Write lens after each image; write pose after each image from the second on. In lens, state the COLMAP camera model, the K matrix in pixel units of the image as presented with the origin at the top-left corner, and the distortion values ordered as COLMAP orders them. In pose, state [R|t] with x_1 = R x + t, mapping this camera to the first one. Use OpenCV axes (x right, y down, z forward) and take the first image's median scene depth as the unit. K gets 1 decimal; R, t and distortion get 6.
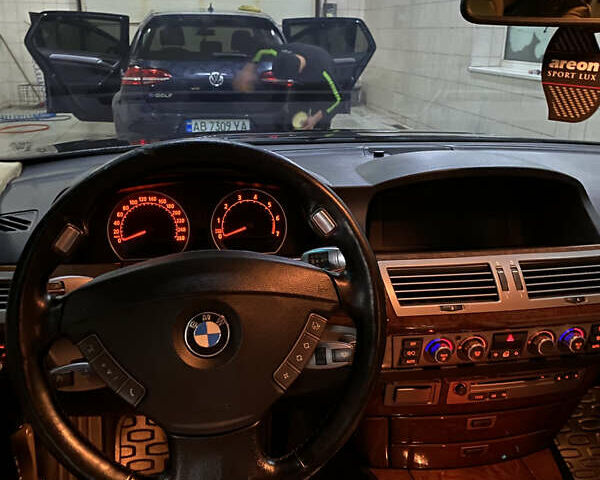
lens RADIAL K [[606.7, 0, 310.7], [0, 606.7, 232.9], [0, 0, 1]] dist [0.014211, 0.000000]
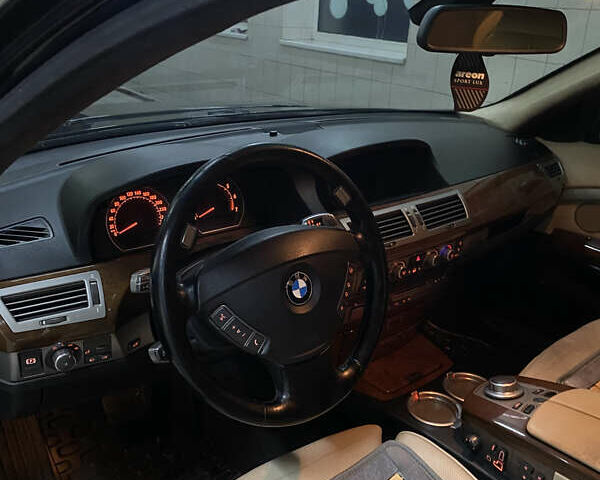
lens RADIAL K [[606.7, 0, 298.2], [0, 606.7, 237.5], [0, 0, 1]] dist [0.014211, 0.000000]
pose [[0.874474, -0.153665, 0.460089, -0.531873], [0.114324, 0.987067, 0.112380, -0.067264], [-0.471407, -0.045674, 0.880732, -0.127788]]
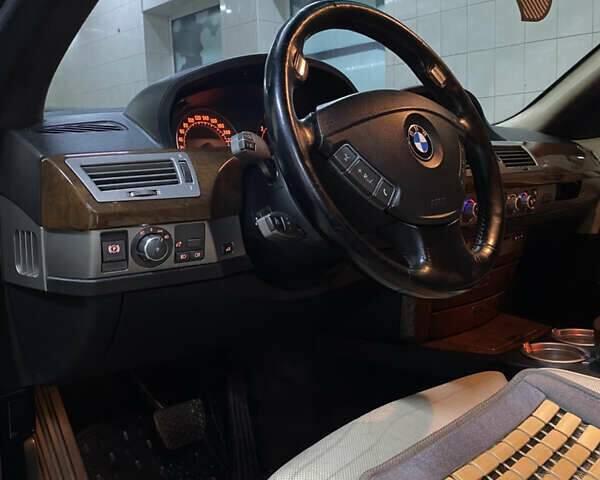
lens RADIAL K [[606.7, 0, 297.7], [0, 606.7, 239.7], [0, 0, 1]] dist [0.014211, 0.000000]
pose [[0.839283, -0.114106, 0.531586, -0.700548], [0.215212, 0.967593, -0.132087, 0.312017], [-0.499287, 0.225262, 0.836642, 0.114801]]
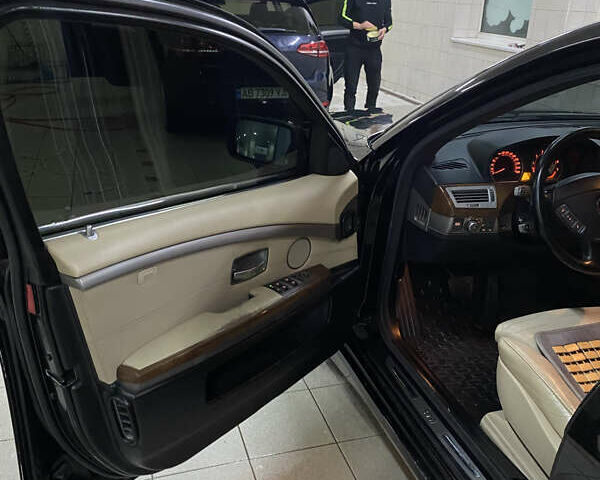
lens RADIAL K [[606.7, 0, 299.0], [0, 606.7, 234.6], [0, 0, 1]] dist [0.014211, 0.000000]
pose [[0.993070, -0.025818, 0.114651, -1.211447], [0.017312, 0.997065, 0.074581, 0.054864], [-0.116240, -0.072080, 0.990602, -0.985643]]
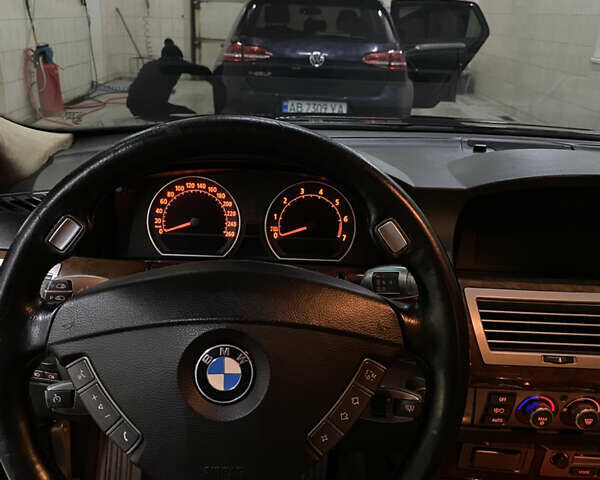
lens RADIAL K [[606.7, 0, 308.8], [0, 606.7, 228.6], [0, 0, 1]] dist [0.014211, 0.000000]
pose [[0.984510, 0.082509, -0.154701, 0.025683], [-0.079611, 0.996516, 0.024846, -0.029077], [0.156212, -0.012145, 0.987649, 0.180422]]
